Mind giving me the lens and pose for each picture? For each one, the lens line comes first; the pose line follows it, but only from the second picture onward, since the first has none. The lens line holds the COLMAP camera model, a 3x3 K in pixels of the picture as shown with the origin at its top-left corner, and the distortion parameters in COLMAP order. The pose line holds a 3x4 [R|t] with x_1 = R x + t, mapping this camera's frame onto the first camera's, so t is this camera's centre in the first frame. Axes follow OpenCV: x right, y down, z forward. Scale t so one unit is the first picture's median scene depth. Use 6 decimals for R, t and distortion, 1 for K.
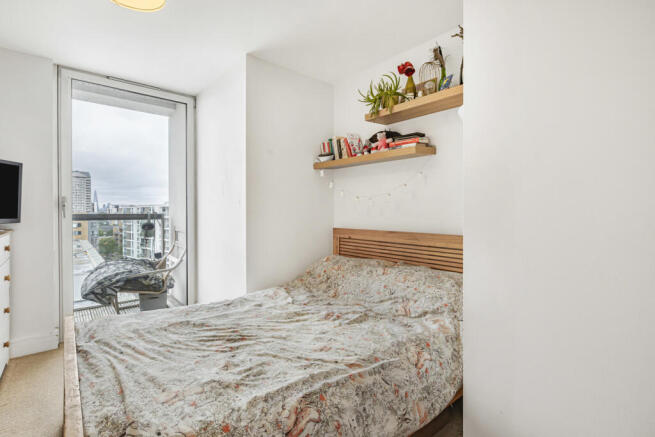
lens RADIAL K [[307.1, 0, 324.6], [0, 307.1, 215.8], [0, 0, 1]] dist [-0.002199, -0.000207]
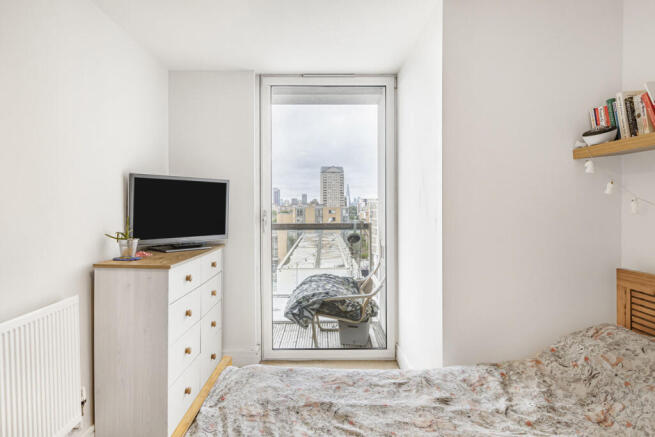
lens RADIAL K [[380.7, 0, 327.7], [0, 380.7, 211.8], [0, 0, 1]] dist [-0.015020, 0.001714]
pose [[0.768657, 0.005523, -0.639638, 0.061911], [-0.002559, 0.999981, 0.005560, -0.061574], [0.639657, -0.002637, 0.768656, 0.198819]]
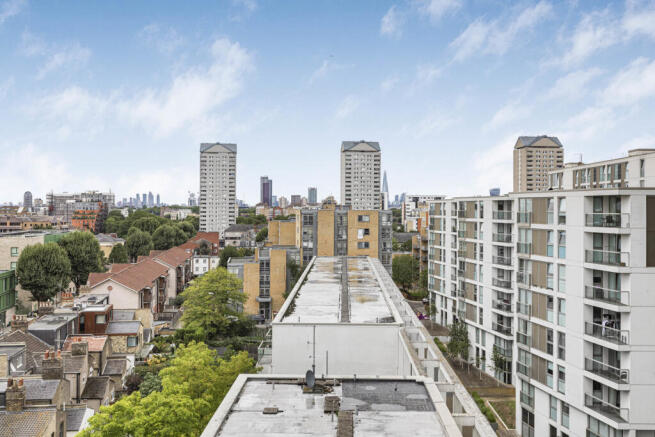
lens RADIAL K [[640.9, 0, 334.1], [0, 640.9, 204.4], [0, 0, 1]] dist [-0.010838, 0.000000]
pose [[0.750976, -0.001075, -0.660329, -1.088151], [-0.011767, 0.999818, -0.015010, -0.127990], [0.660225, 0.019042, 0.750827, 1.013156]]
